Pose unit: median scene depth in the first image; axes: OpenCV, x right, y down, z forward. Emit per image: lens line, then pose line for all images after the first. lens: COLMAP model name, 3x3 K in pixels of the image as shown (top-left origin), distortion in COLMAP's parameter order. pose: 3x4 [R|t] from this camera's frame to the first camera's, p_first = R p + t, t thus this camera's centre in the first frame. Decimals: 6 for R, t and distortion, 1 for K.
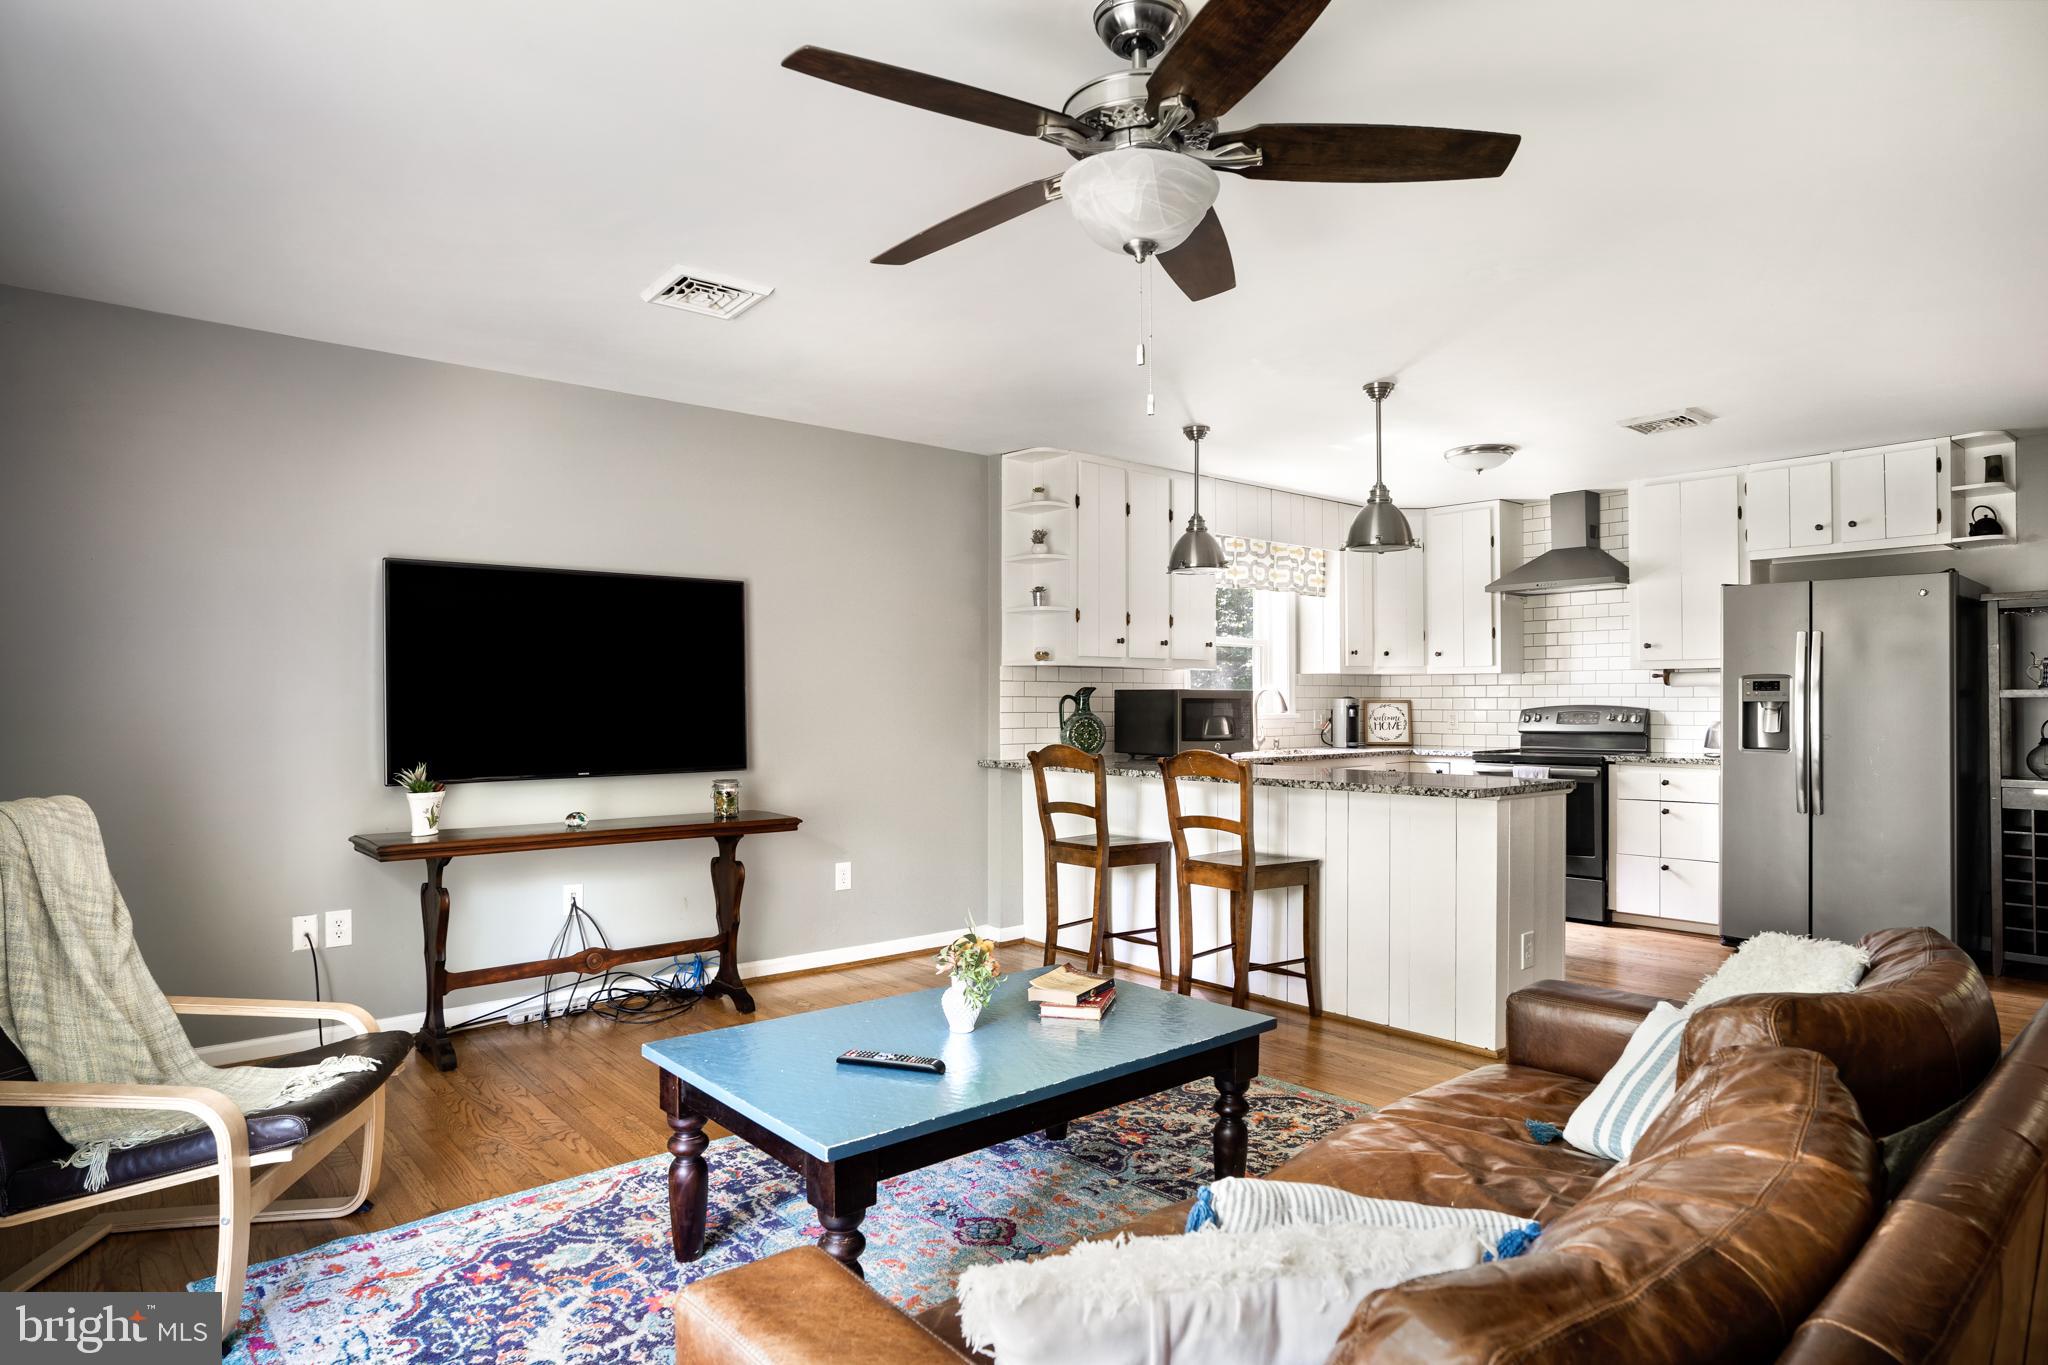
lens RADIAL K [[1164.9, 0, 1044.3], [0, 1164.9, 690.3], [0, 0, 1]] dist [-0.046709, 0.031259]
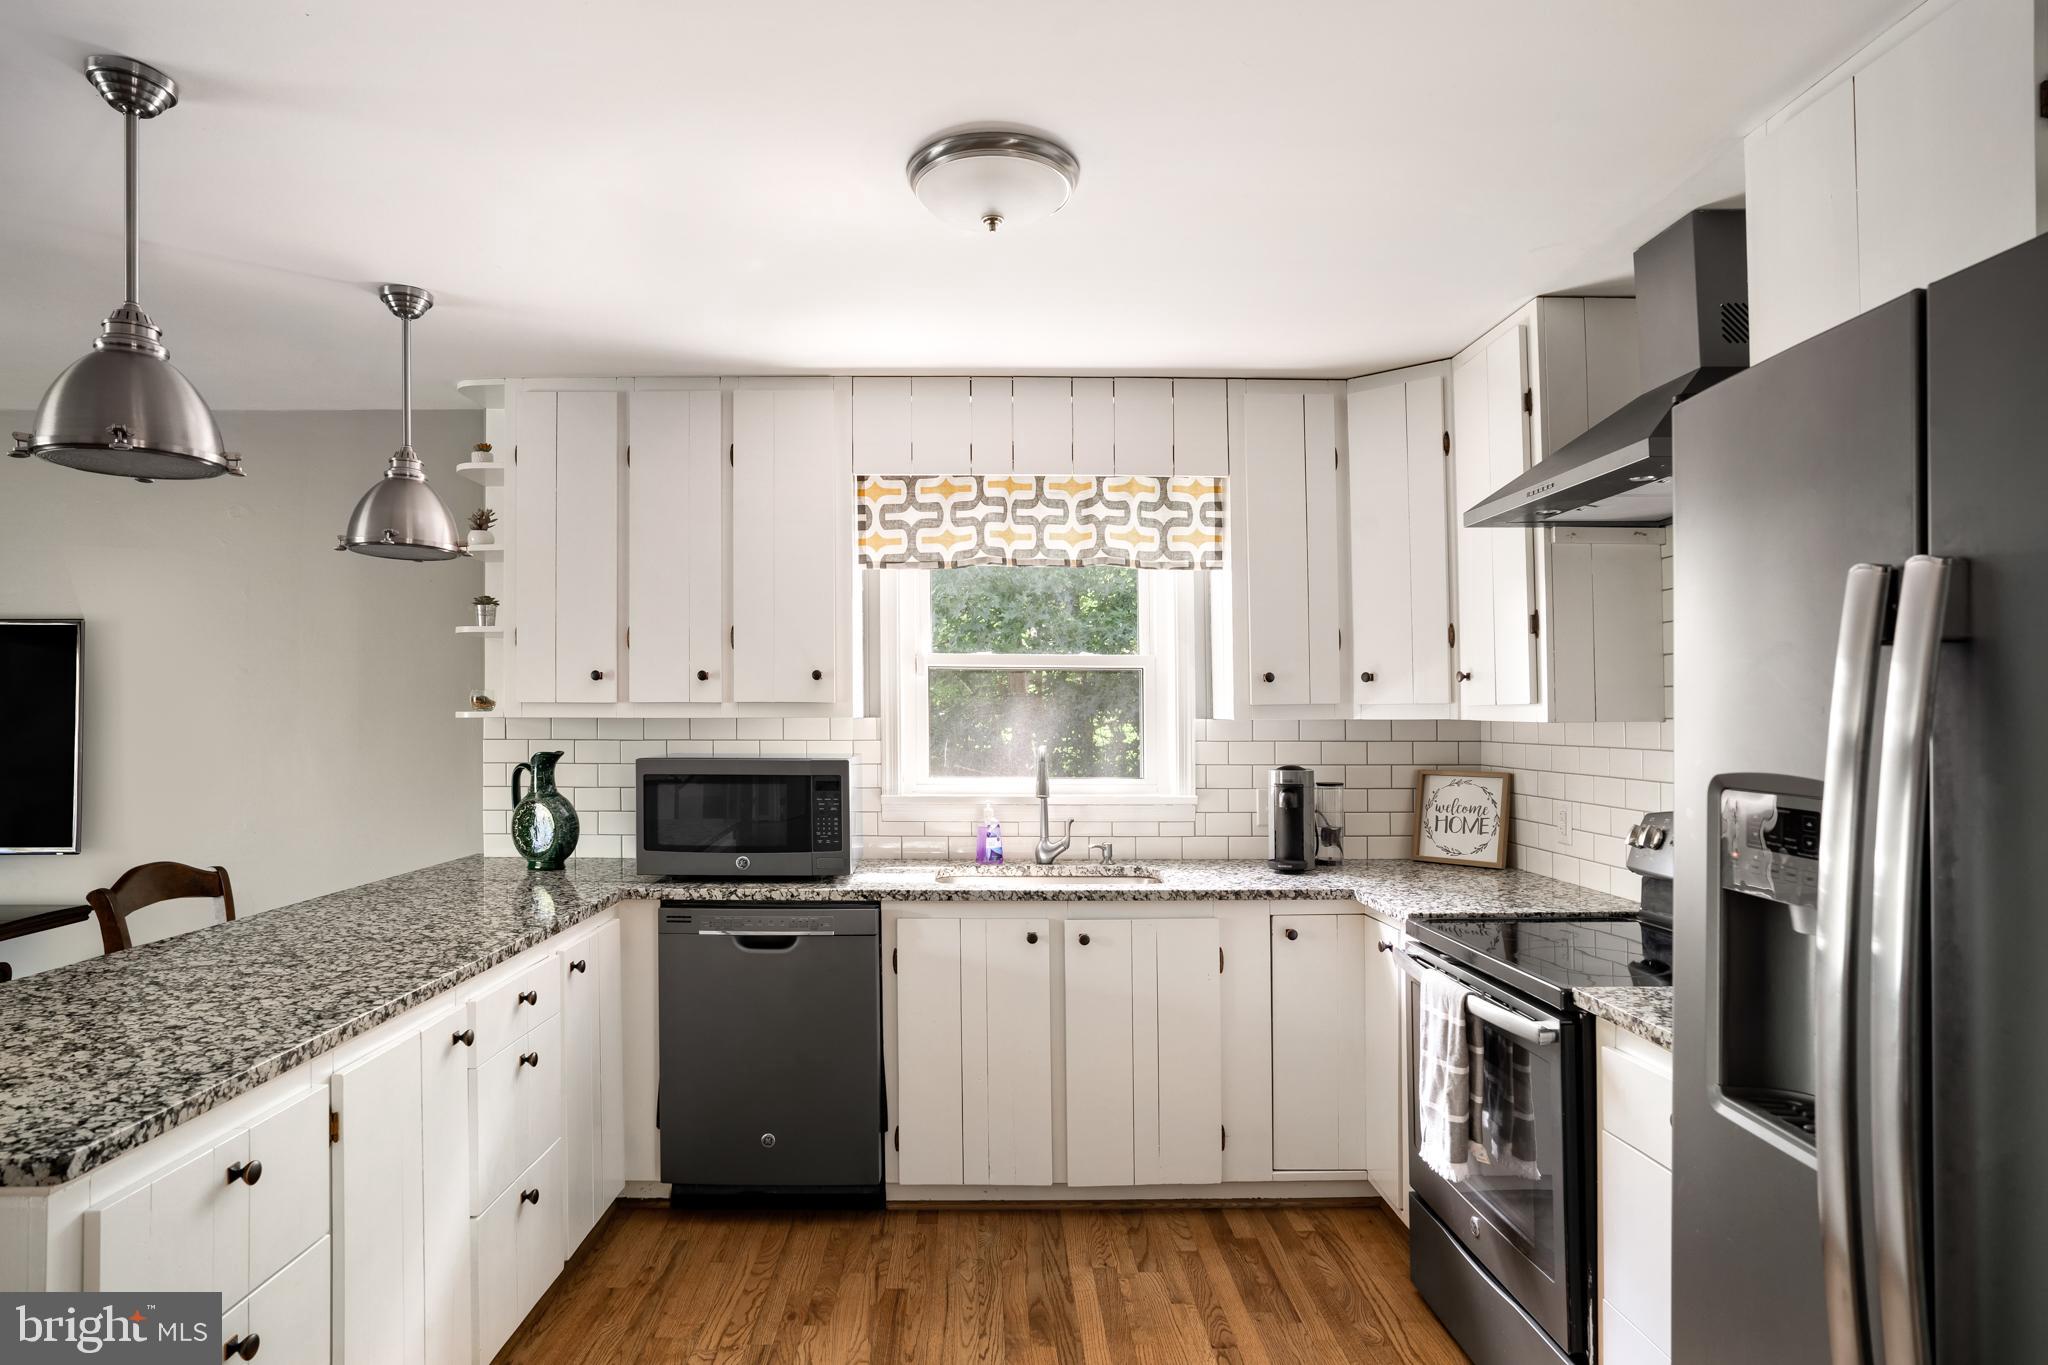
lens RADIAL K [[1133.3, 0, 1005.0], [0, 1133.3, 690.8], [0, 0, 1]] dist [-0.046582, 0.008540]
pose [[0.764431, -0.012016, -0.644594, 0.595046], [0.003907, 0.999894, -0.014005, -0.025150], [0.644694, 0.008188, 0.764397, 0.683307]]
